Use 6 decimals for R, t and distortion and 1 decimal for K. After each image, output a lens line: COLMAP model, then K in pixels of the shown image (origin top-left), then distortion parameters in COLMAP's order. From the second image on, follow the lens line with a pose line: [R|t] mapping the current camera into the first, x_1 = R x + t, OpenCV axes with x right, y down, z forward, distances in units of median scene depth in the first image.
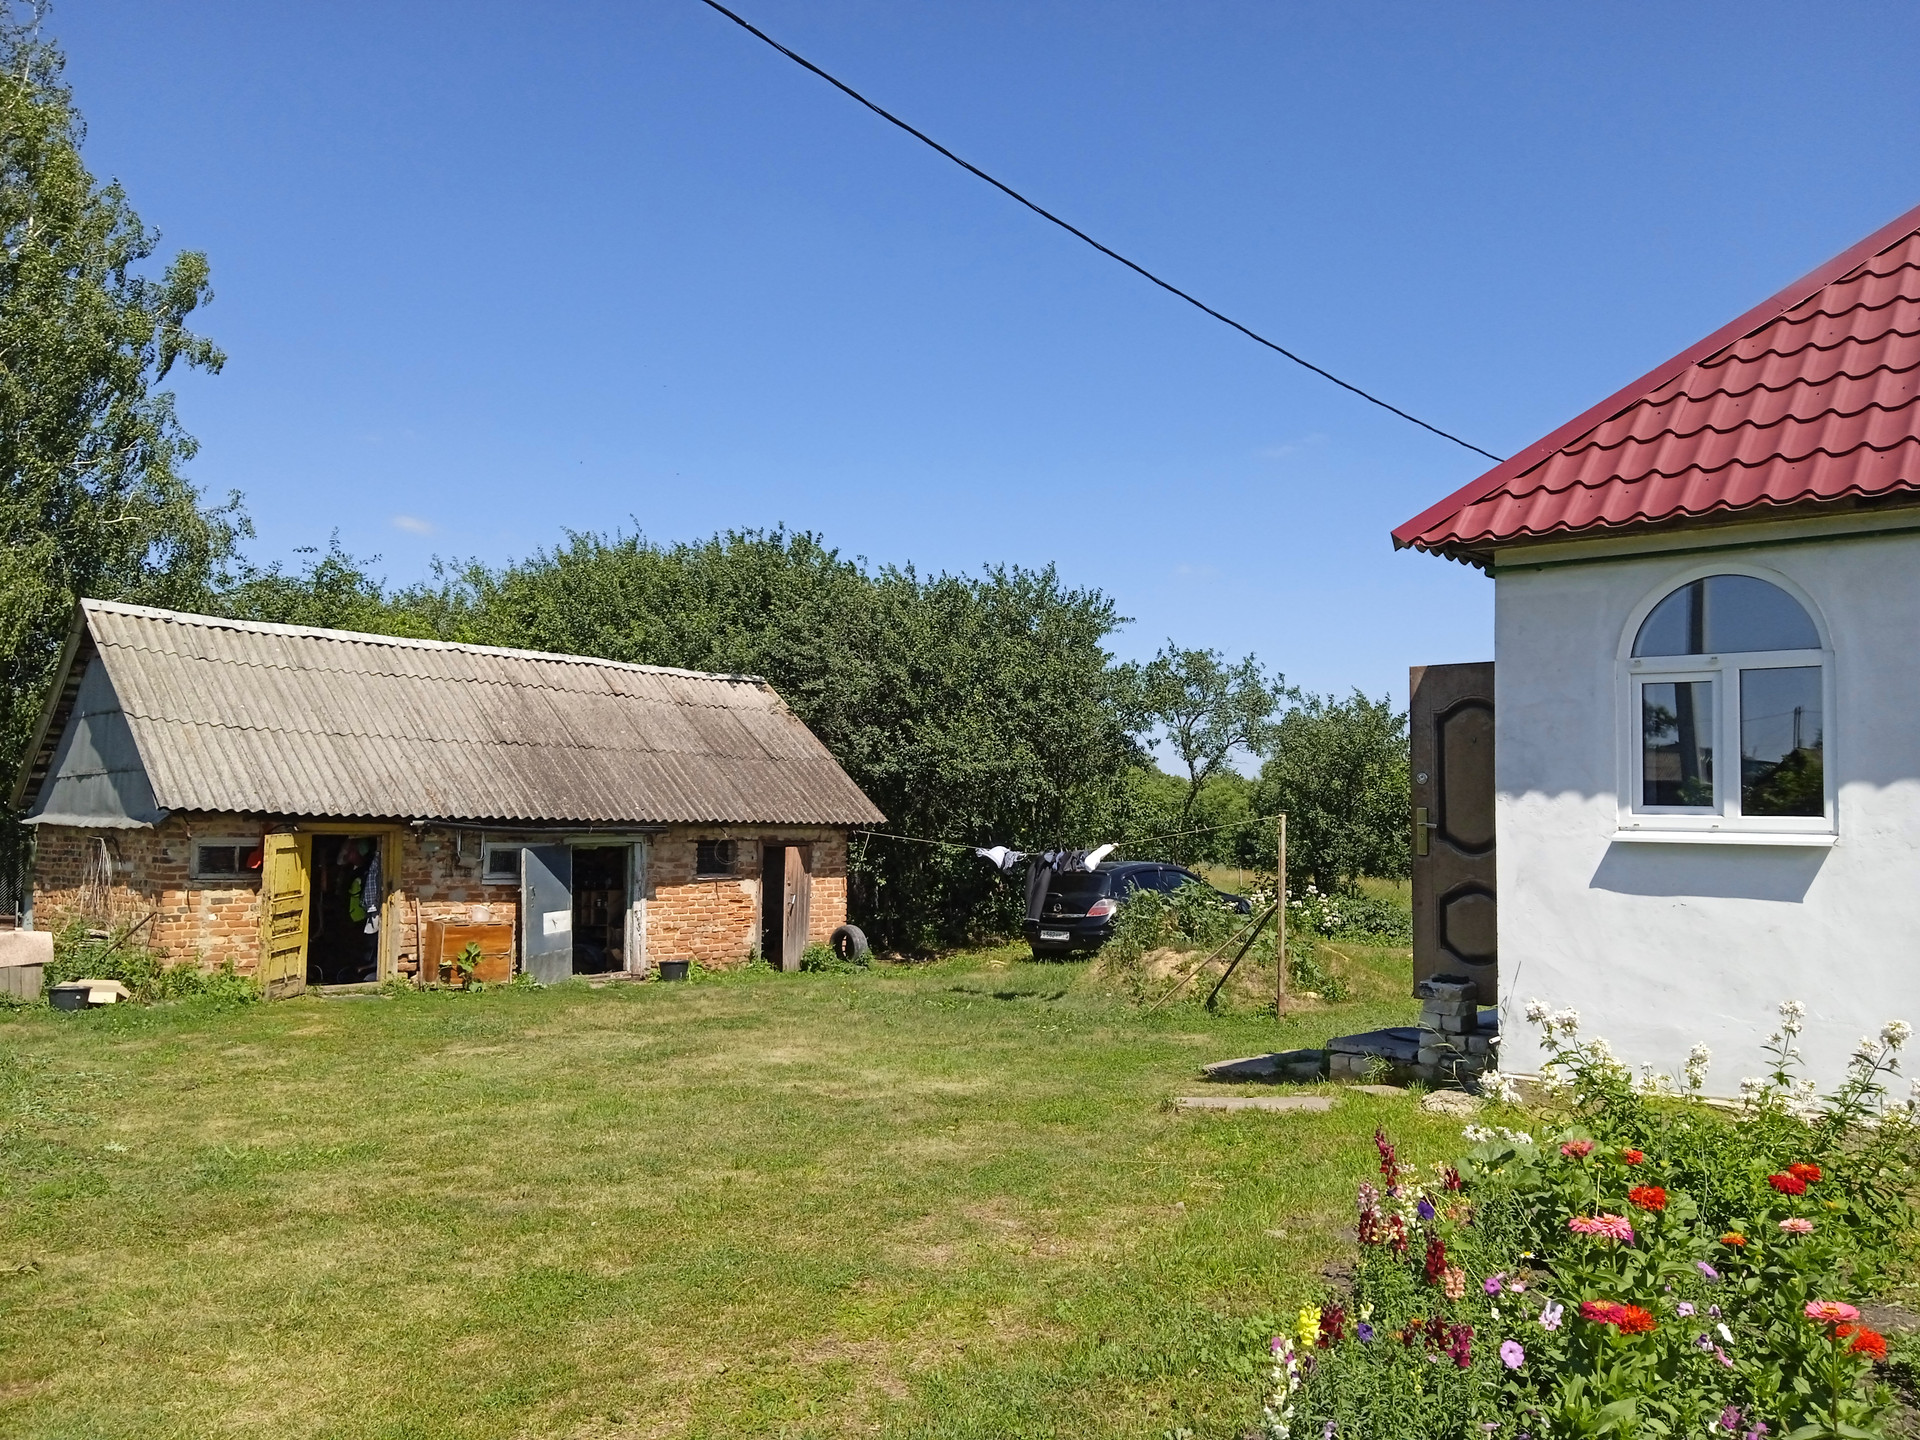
lens RADIAL K [[1568.1, 0, 960.0], [0, 1568.1, 720.0], [0, 0, 1]] dist [0.250243, -0.384054]
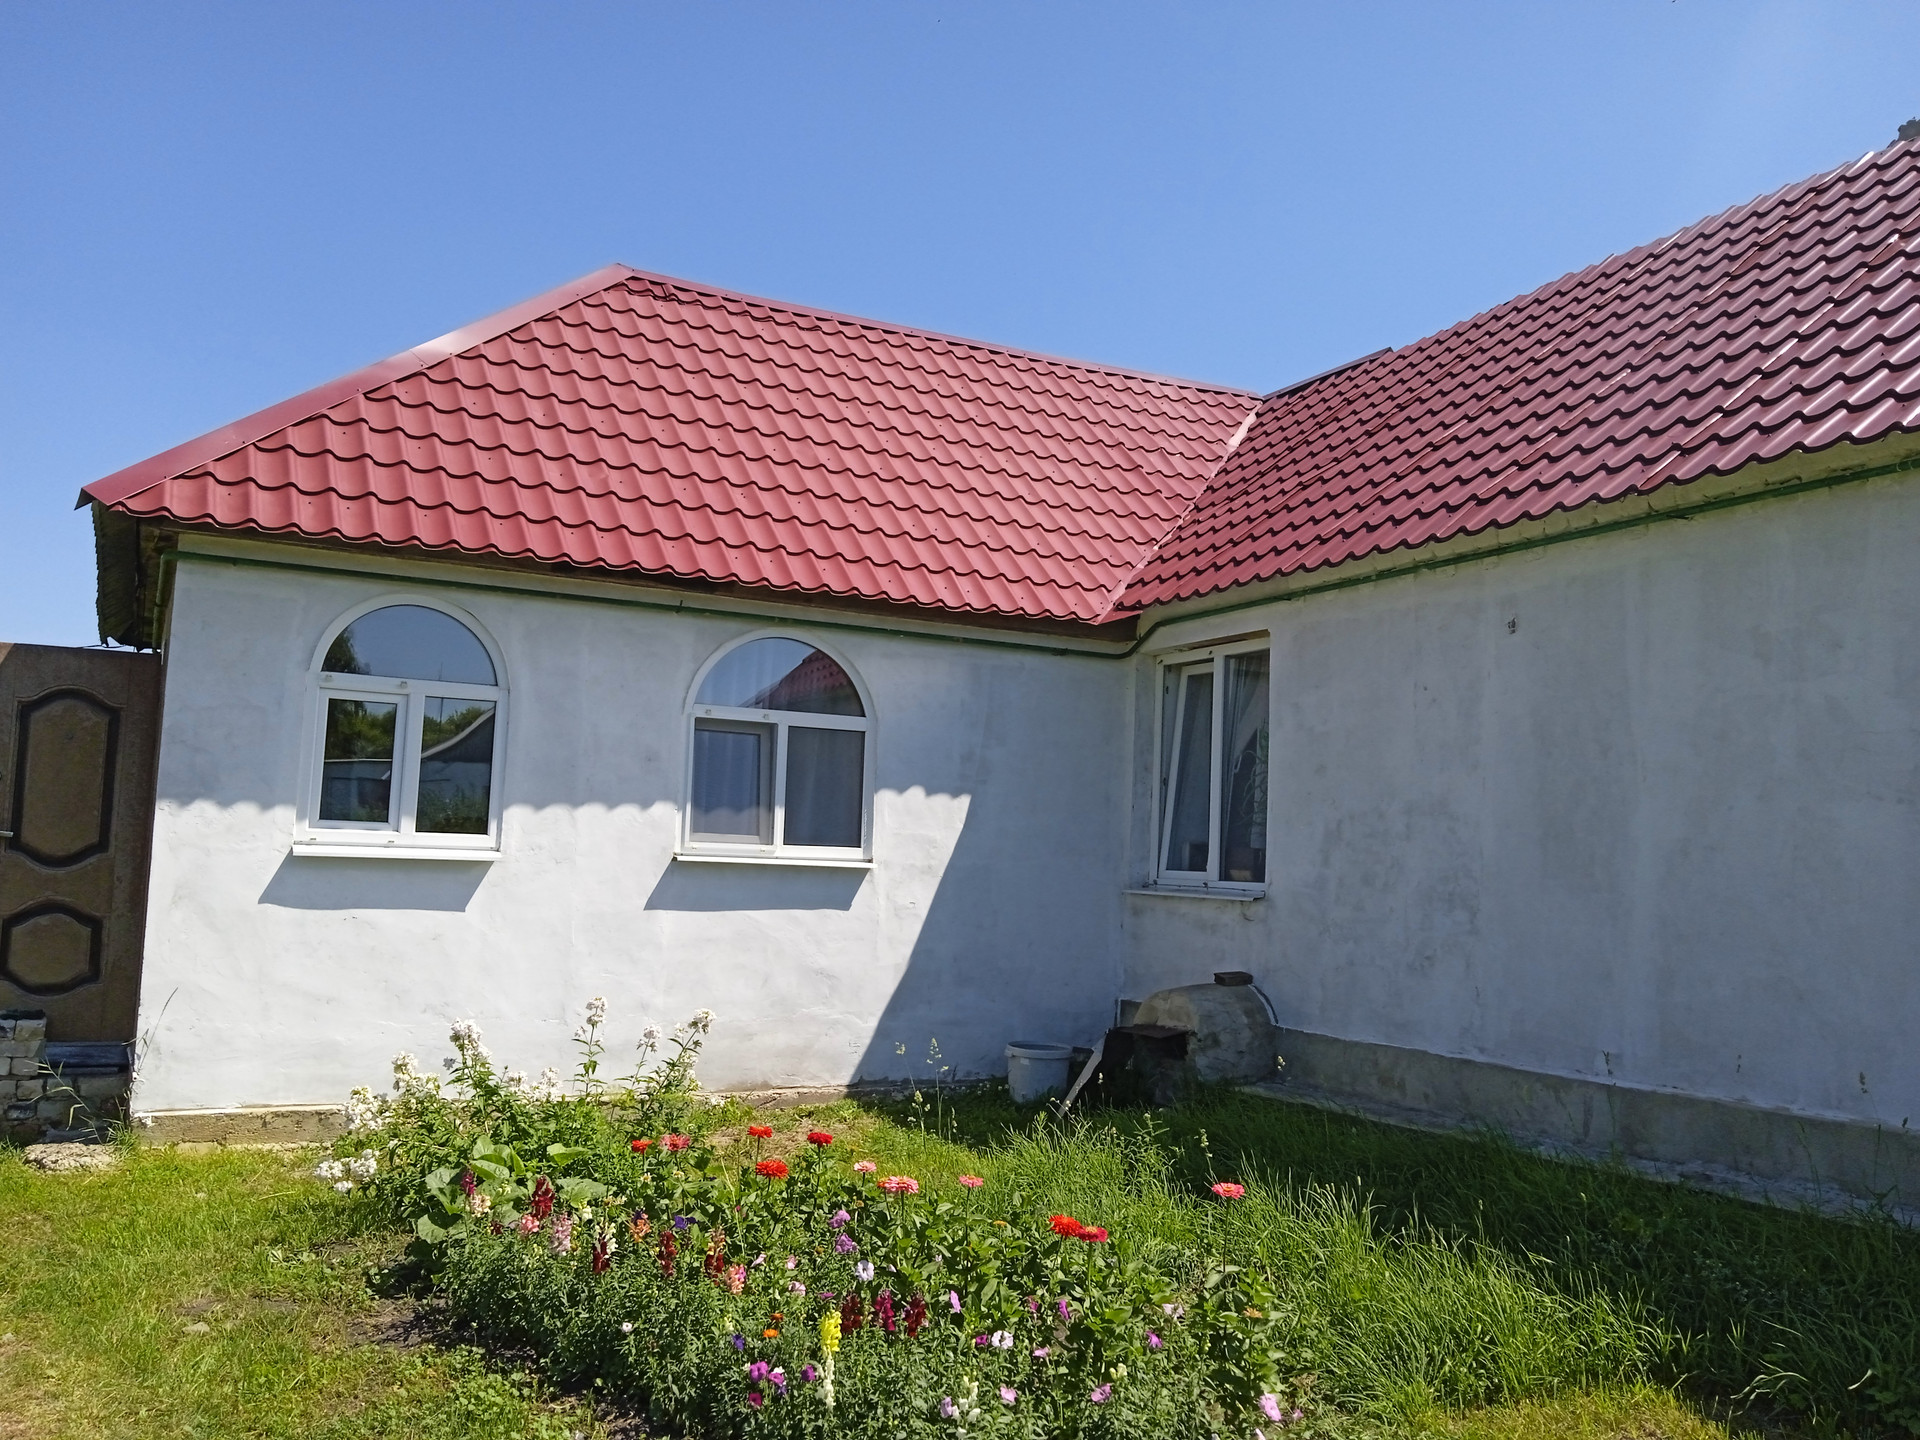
lens RADIAL K [[1568.1, 0, 960.0], [0, 1568.1, 720.0], [0, 0, 1]] dist [0.250243, -0.384054]
pose [[0.416888, 0.088502, 0.904639, -0.321692], [-0.087795, 0.994516, -0.056836, 0.013628], [-0.904708, -0.055729, 0.422371, 0.224269]]
